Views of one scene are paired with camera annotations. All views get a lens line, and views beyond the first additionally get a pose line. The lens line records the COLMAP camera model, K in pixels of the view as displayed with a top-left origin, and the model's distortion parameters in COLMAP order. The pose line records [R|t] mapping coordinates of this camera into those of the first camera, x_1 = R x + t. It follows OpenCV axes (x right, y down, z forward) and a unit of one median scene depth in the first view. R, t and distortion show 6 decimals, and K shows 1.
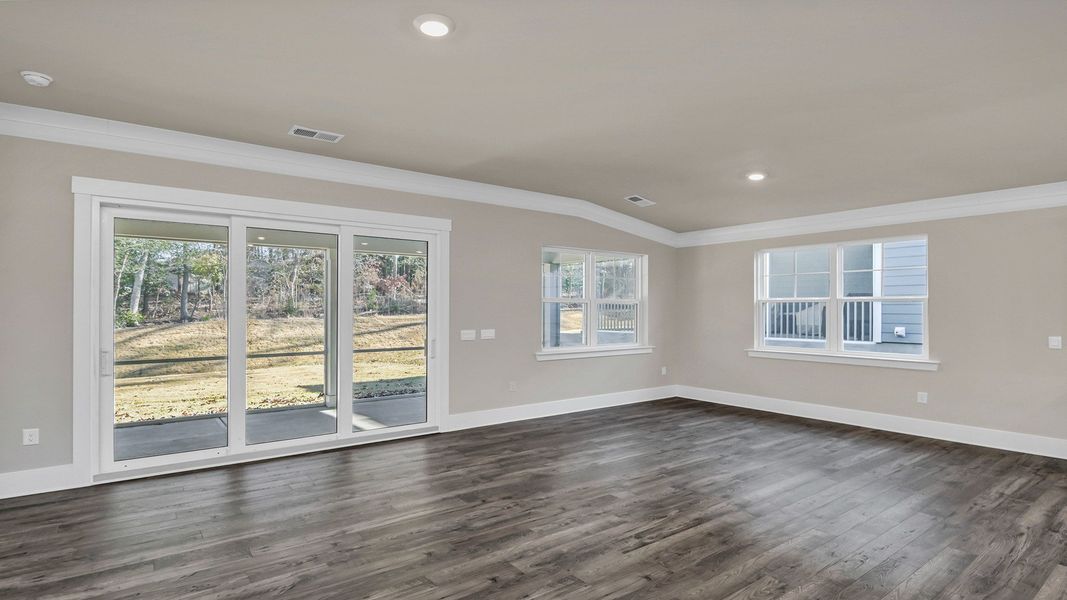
lens RADIAL K [[524.4, 0, 525.8], [0, 524.4, 292.9], [0, 0, 1]] dist [0.002967, -0.010543]
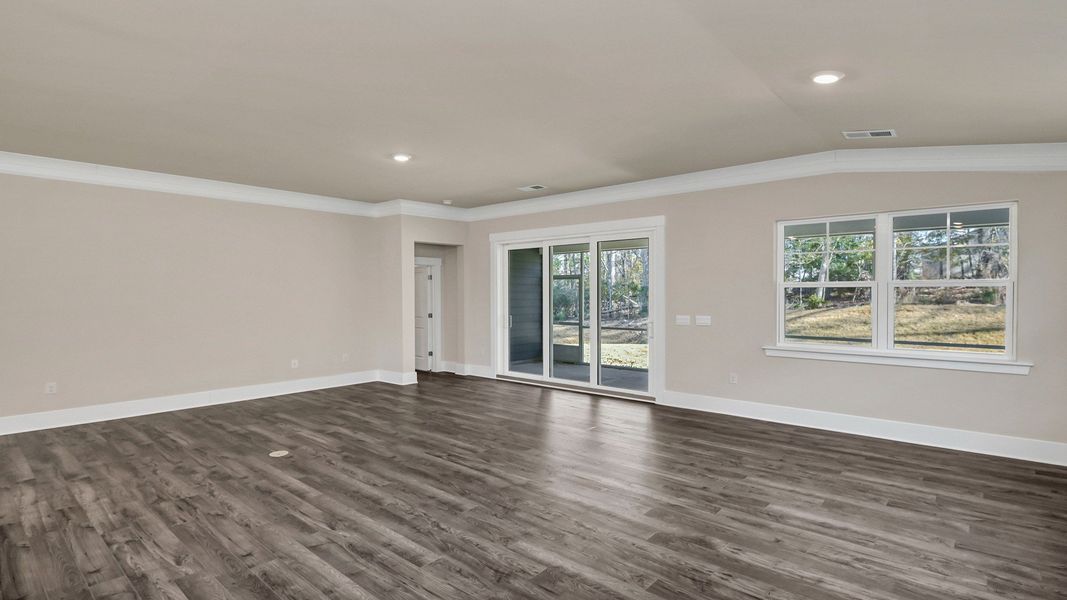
lens RADIAL K [[524.4, 0, 537.5], [0, 524.4, 300.6], [0, 0, 1]] dist [0.002967, -0.010543]
pose [[0.211925, 0.013777, -0.977189, 0.993862], [0.034105, 0.999187, 0.021483, 0.007830], [0.976691, -0.037880, 0.211283, 0.558765]]
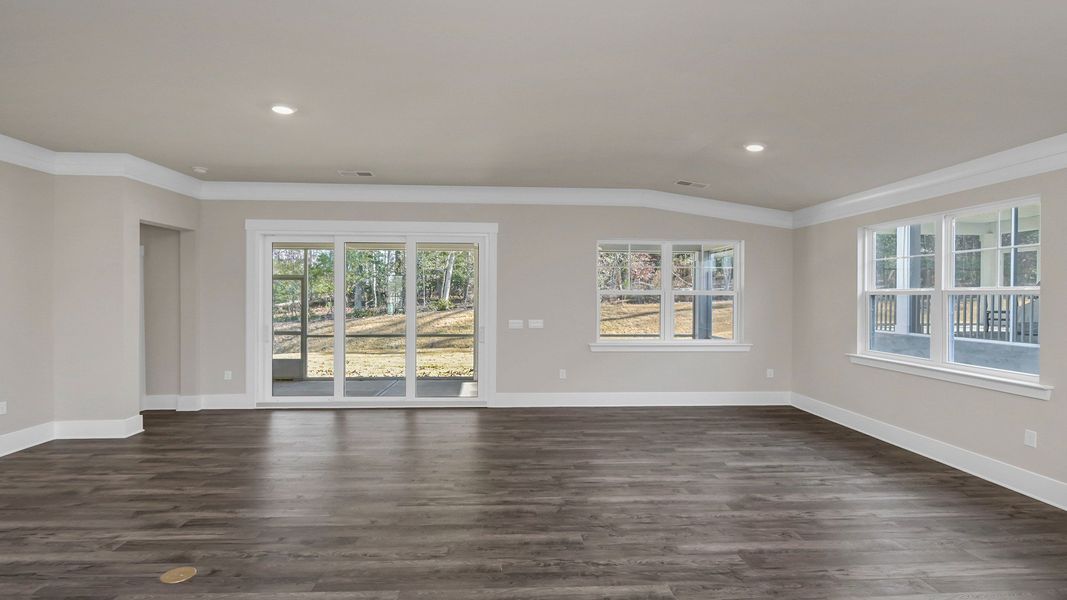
lens RADIAL K [[524.4, 0, 532.1], [0, 524.4, 305.0], [0, 0, 1]] dist [0.002967, -0.010543]
pose [[0.836208, 0.013866, -0.548238, 0.619812], [0.013053, 0.998894, 0.045173, -0.015590], [0.548258, -0.044930, 0.835102, 0.089343]]
